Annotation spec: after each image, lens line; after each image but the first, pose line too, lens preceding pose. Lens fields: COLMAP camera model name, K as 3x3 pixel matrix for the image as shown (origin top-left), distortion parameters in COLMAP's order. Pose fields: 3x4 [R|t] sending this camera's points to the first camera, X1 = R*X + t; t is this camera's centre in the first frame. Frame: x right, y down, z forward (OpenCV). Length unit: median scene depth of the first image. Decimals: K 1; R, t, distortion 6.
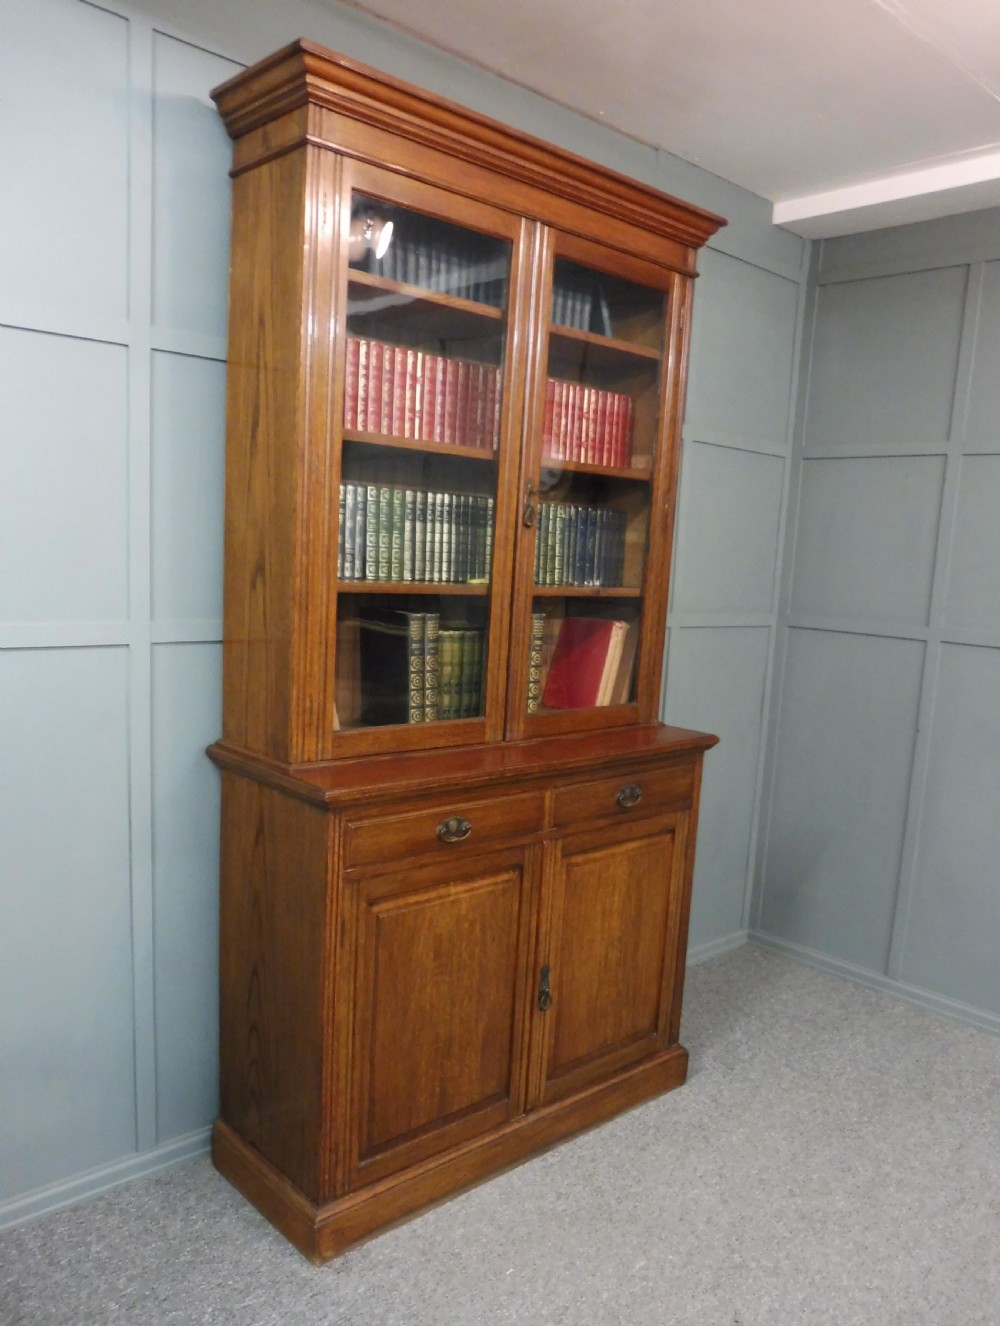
lens RADIAL K [[1035.8, 0, 535.9], [0, 1035.8, 709.7], [0, 0, 1]] dist [-0.033588, -0.009091]
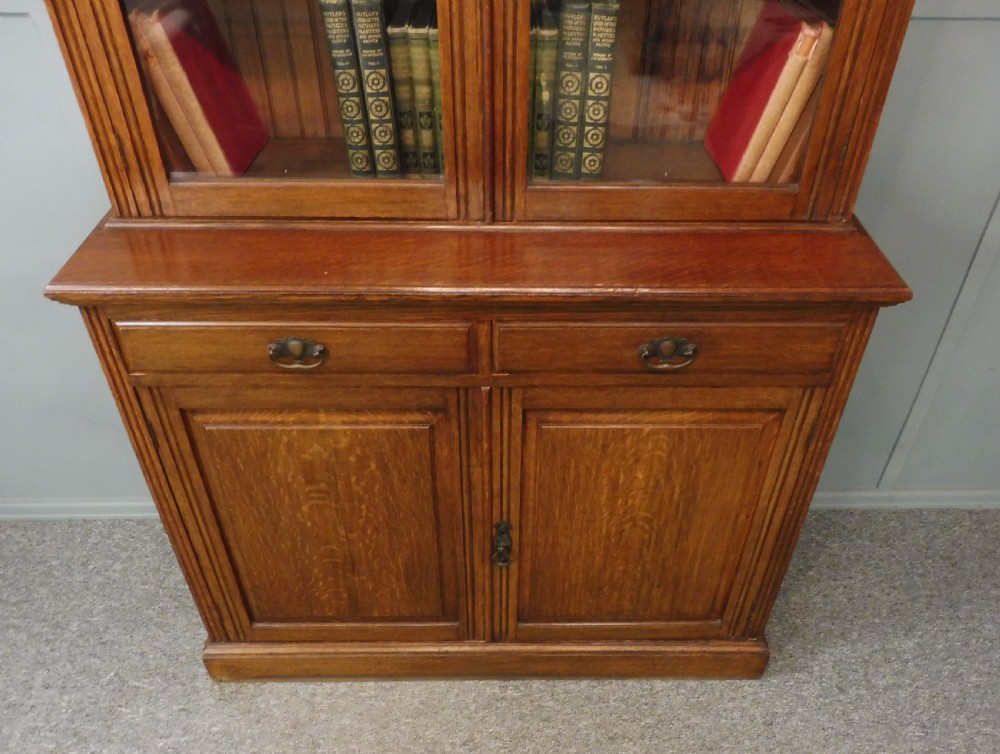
lens RADIAL K [[811.4, 0, 522.8], [0, 811.4, 420.4], [0, 0, 1]] dist [-0.033187, -0.008460]
pose [[0.736750, 0.402283, -0.543477, 0.327648], [-0.082219, 0.851099, 0.518527, -0.134248], [0.671148, -0.337341, 0.660123, 0.661683]]
